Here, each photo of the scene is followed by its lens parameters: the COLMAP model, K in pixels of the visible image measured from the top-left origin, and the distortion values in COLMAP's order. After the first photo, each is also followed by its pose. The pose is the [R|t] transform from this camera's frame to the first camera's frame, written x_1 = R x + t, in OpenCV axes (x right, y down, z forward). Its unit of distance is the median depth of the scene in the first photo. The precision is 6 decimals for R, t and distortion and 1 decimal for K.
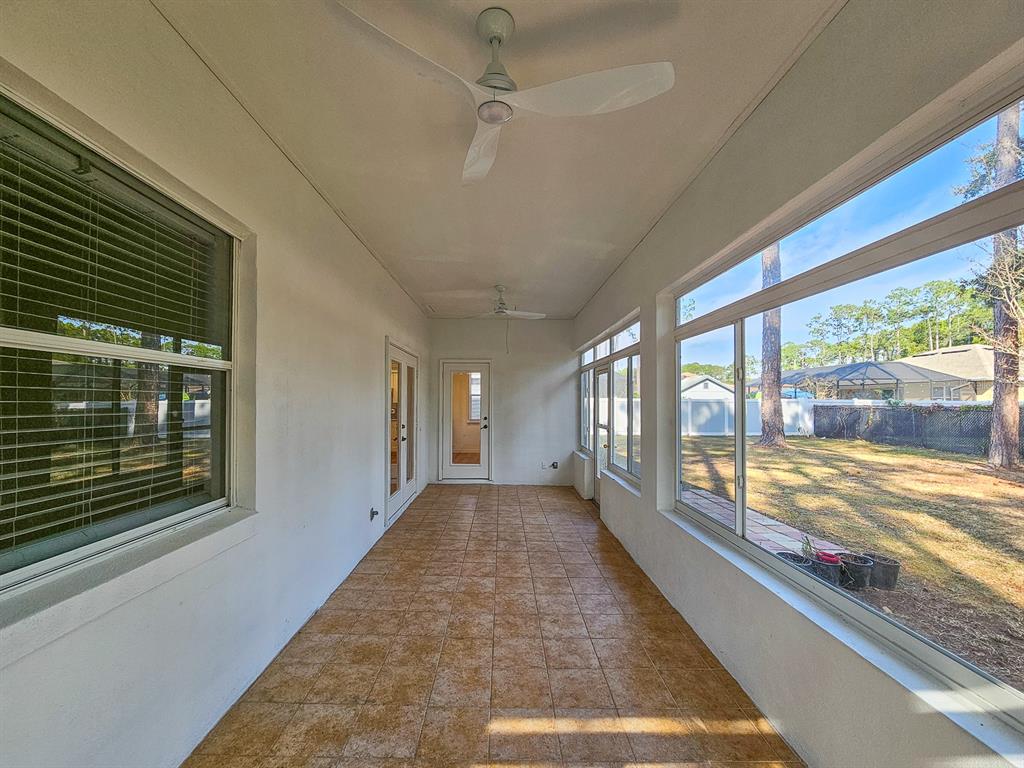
lens RADIAL K [[433.8, 0, 512.3], [0, 433.8, 429.4], [0, 0, 1]] dist [-0.002851, 0.002443]
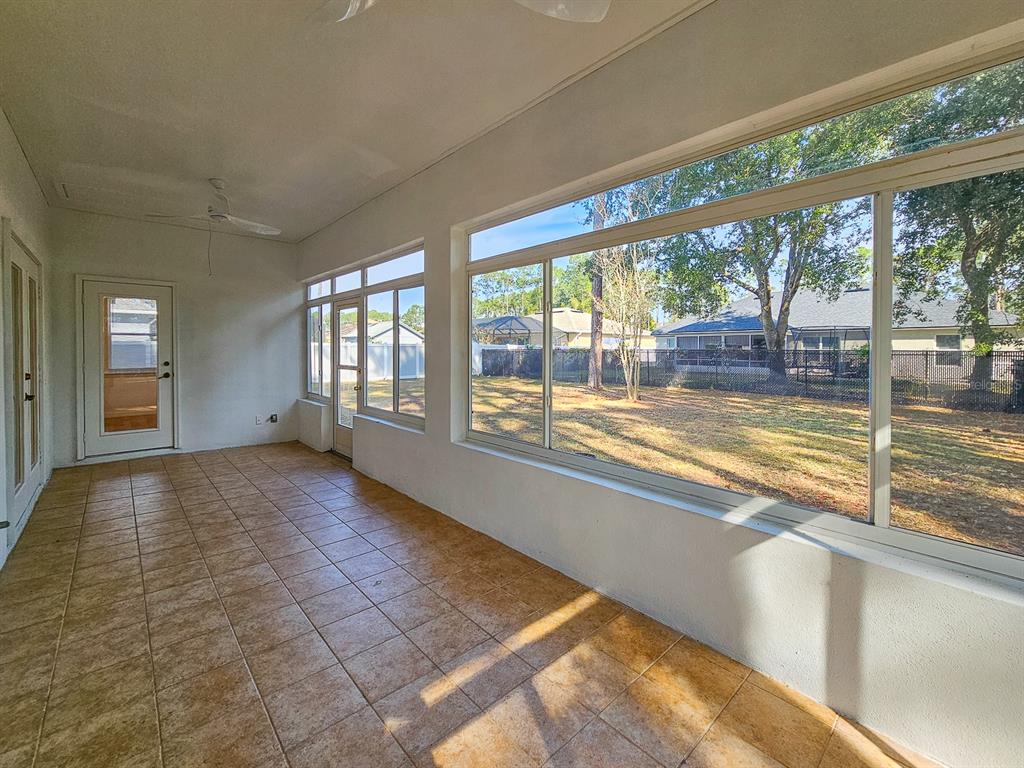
lens RADIAL K [[433.8, 0, 524.7], [0, 433.8, 381.8], [0, 0, 1]] dist [-0.002851, 0.002443]
pose [[0.742880, -0.054886, 0.667171, -0.125531], [0.046363, 0.998458, 0.030516, 0.013073], [-0.667817, 0.008263, 0.744280, 0.077535]]
